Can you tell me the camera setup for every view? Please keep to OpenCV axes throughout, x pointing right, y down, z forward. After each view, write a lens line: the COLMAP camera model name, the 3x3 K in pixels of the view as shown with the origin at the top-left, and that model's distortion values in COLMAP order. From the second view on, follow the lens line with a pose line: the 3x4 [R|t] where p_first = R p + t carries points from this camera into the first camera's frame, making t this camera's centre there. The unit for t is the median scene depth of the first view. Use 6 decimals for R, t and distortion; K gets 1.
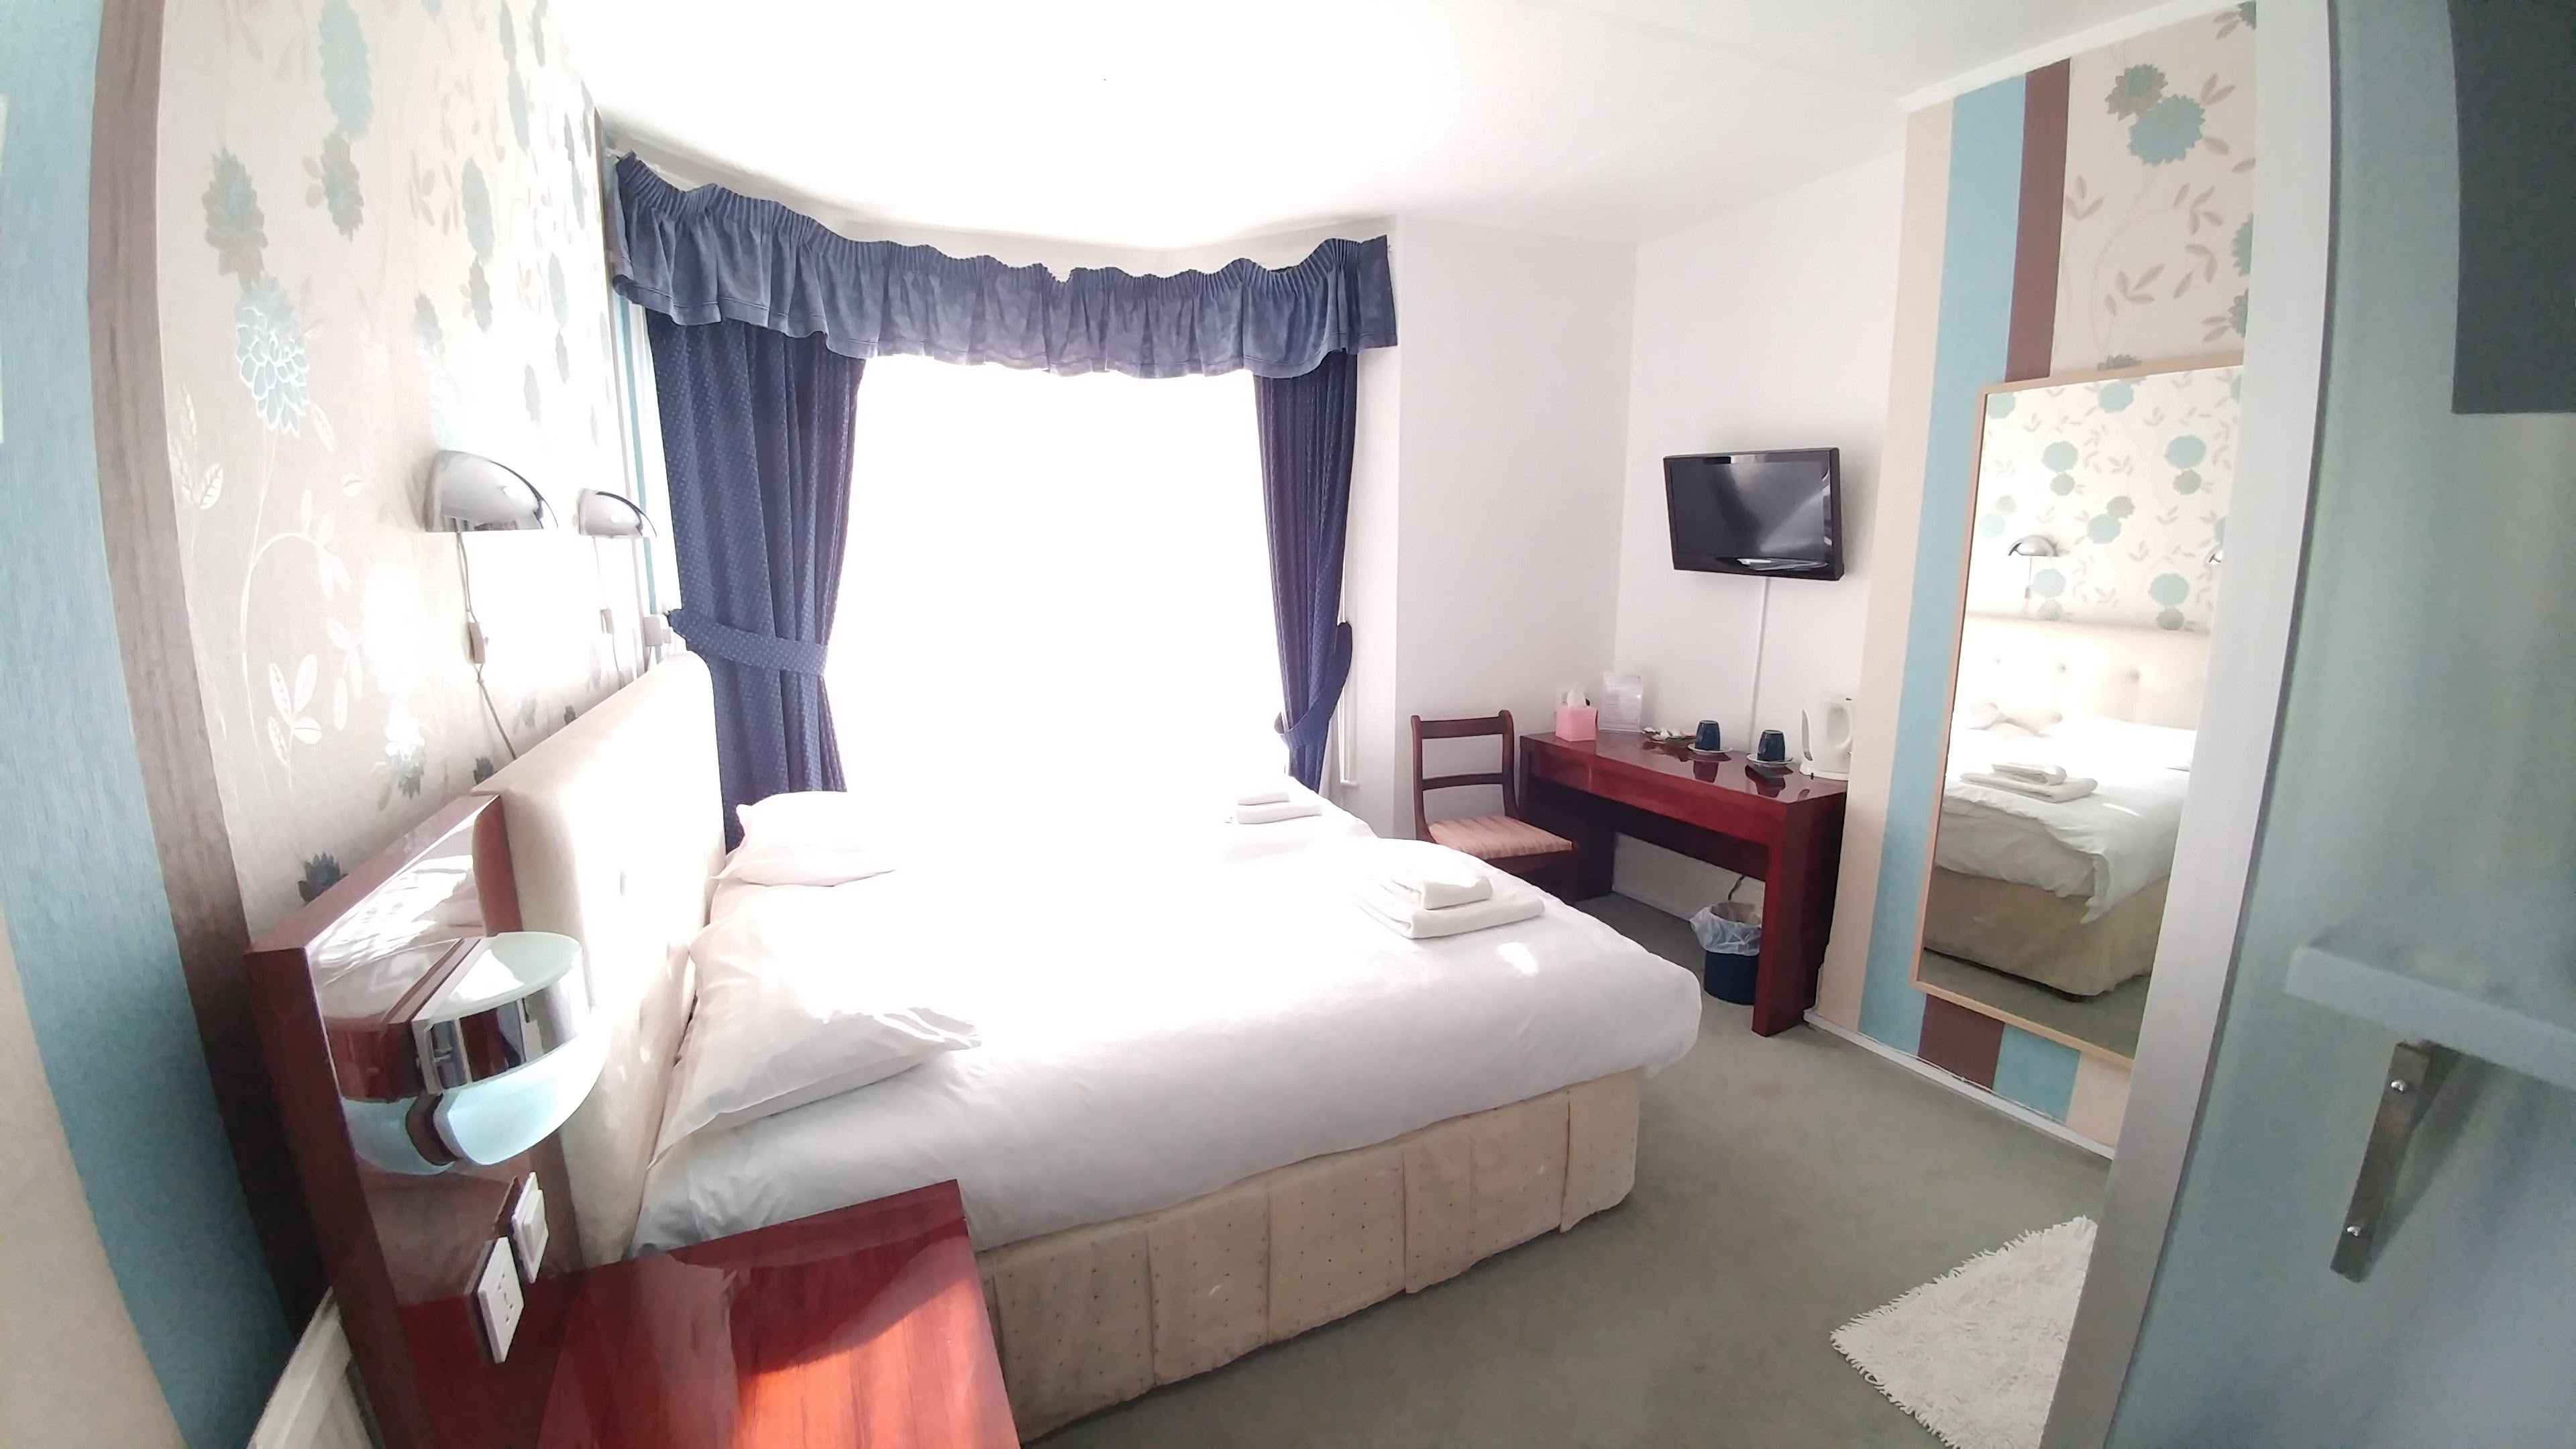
lens RADIAL K [[922.1, 0, 1292.5], [0, 922.1, 732.9], [0, 0, 1]] dist [-0.027603, -0.013322]
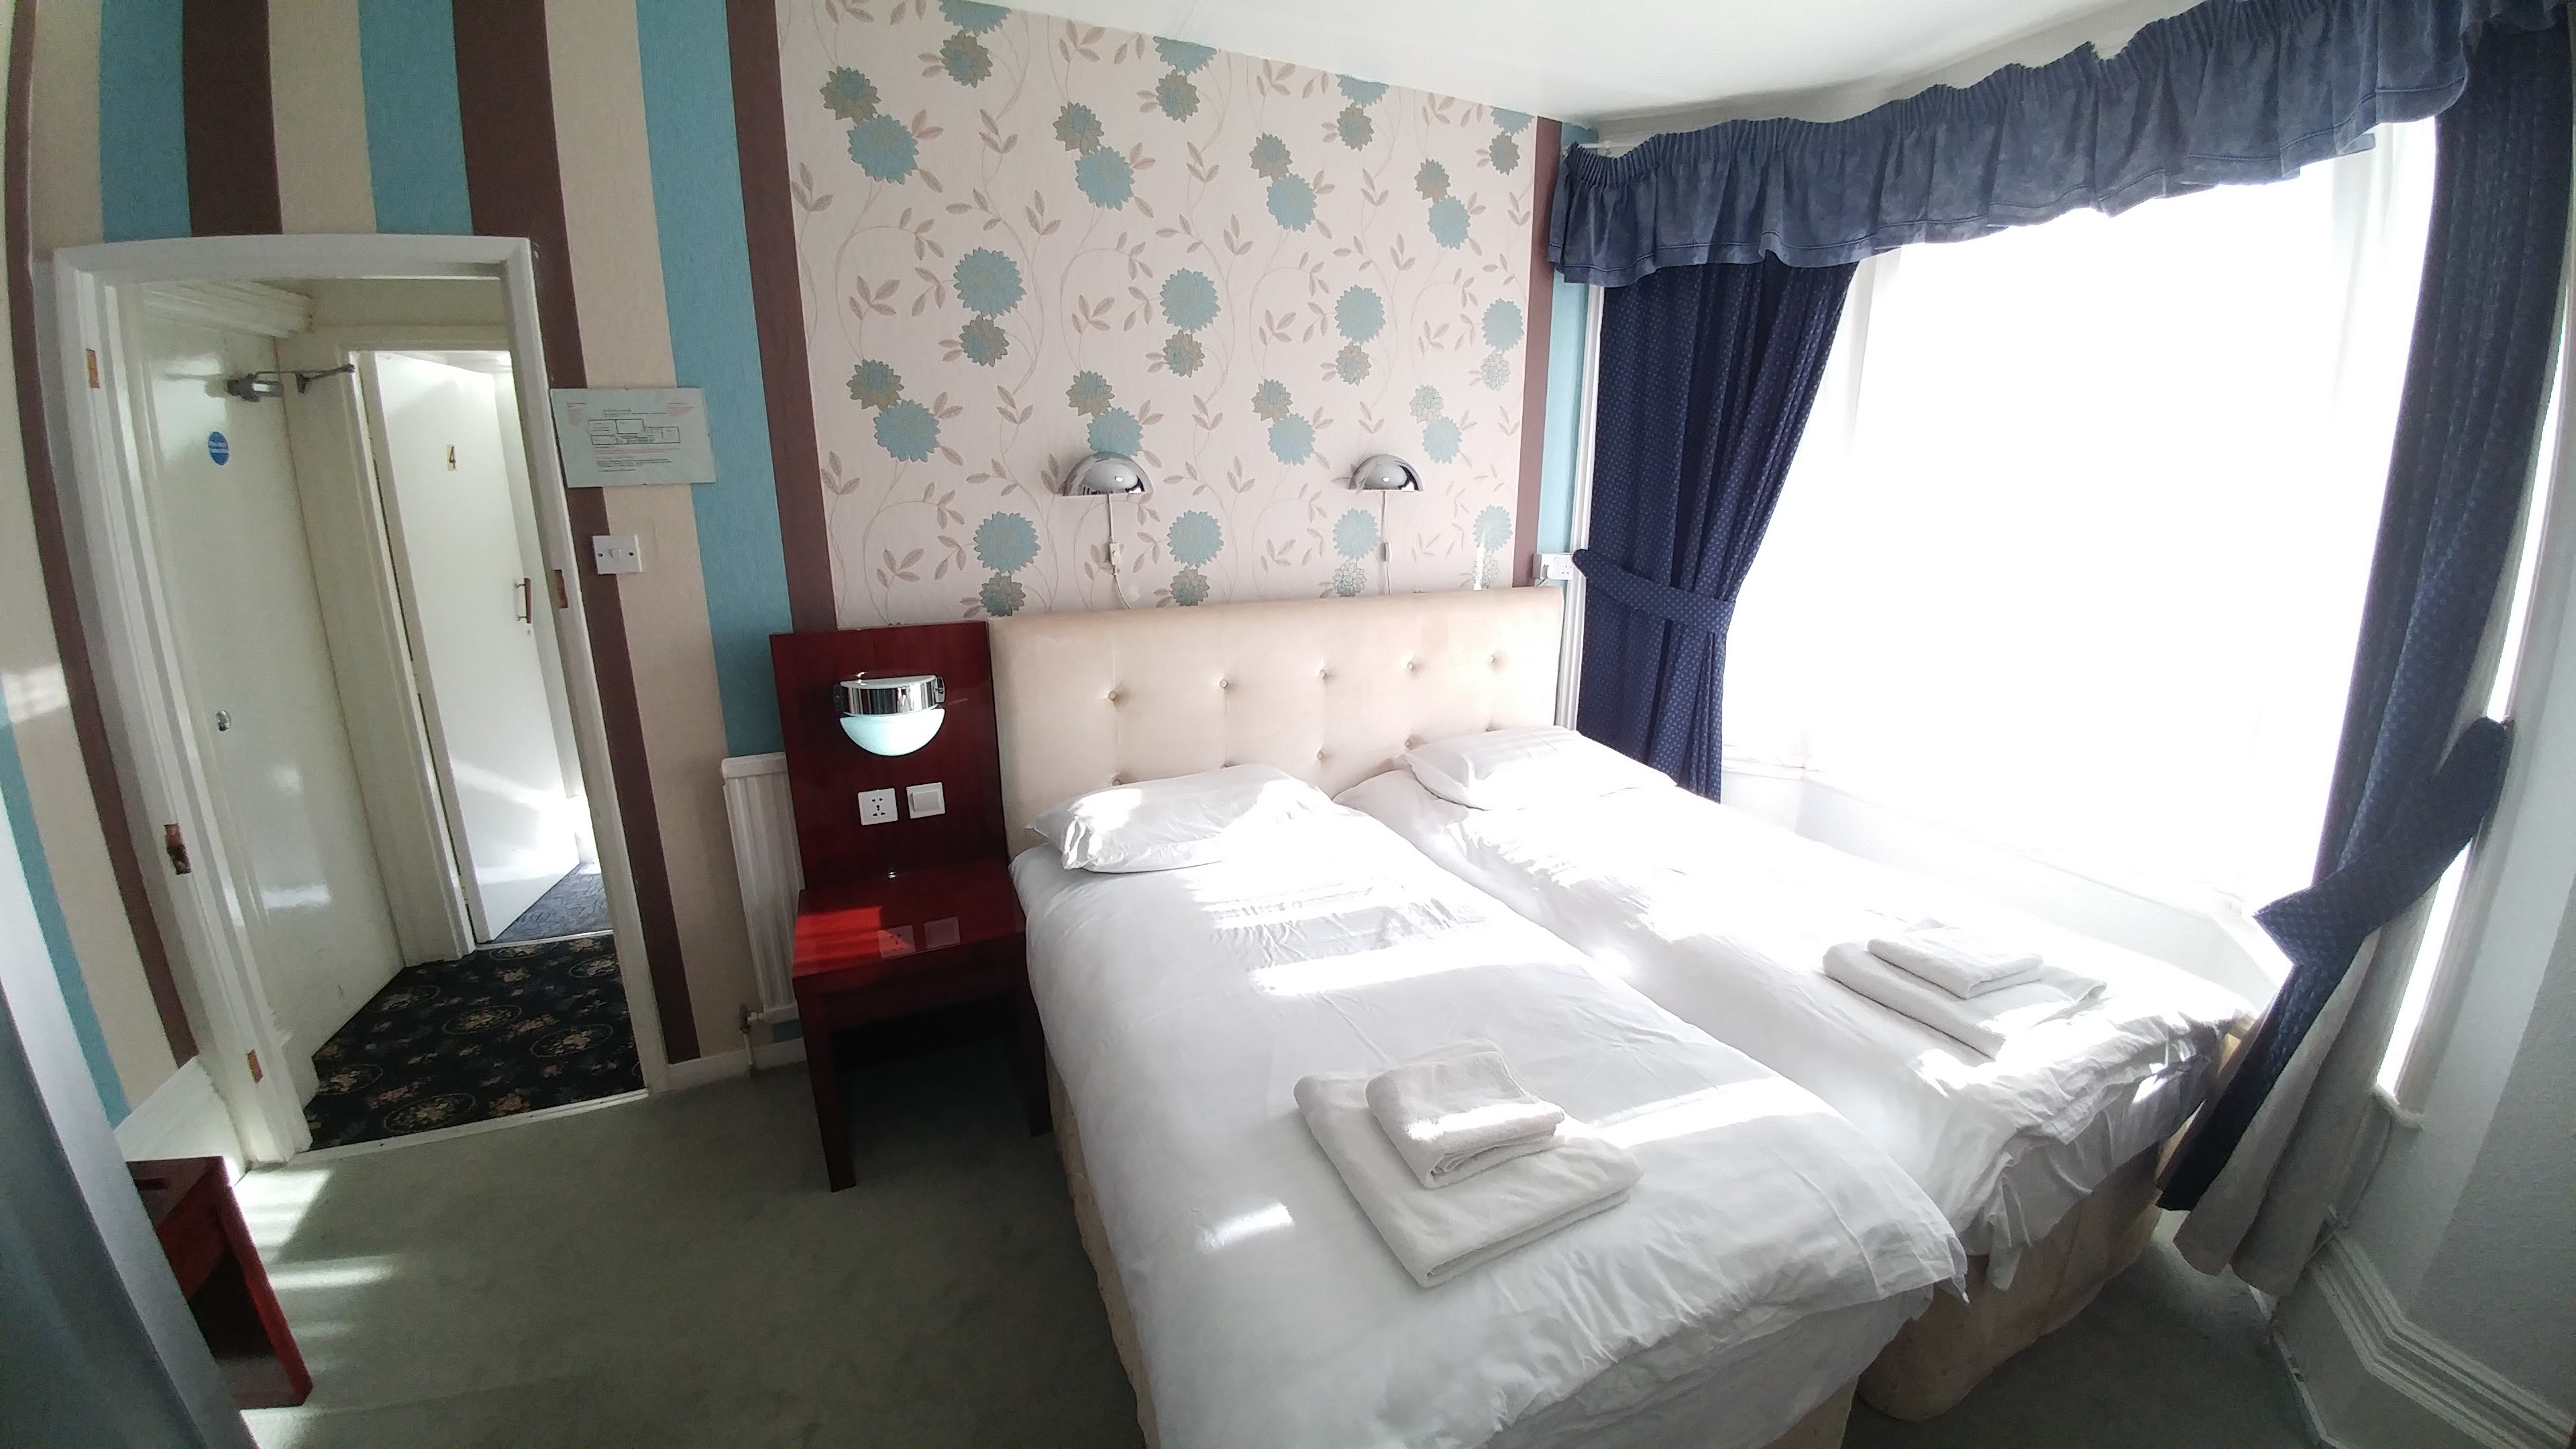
lens RADIAL K [[922.1, 0, 1292.5], [0, 922.1, 732.9], [0, 0, 1]] dist [-0.027603, -0.013322]
pose [[-0.022453, 0.255590, -0.966525, 0.447762], [-0.180308, 0.949880, 0.255377, -0.131533], [0.983354, 0.180006, 0.024757, 0.585598]]
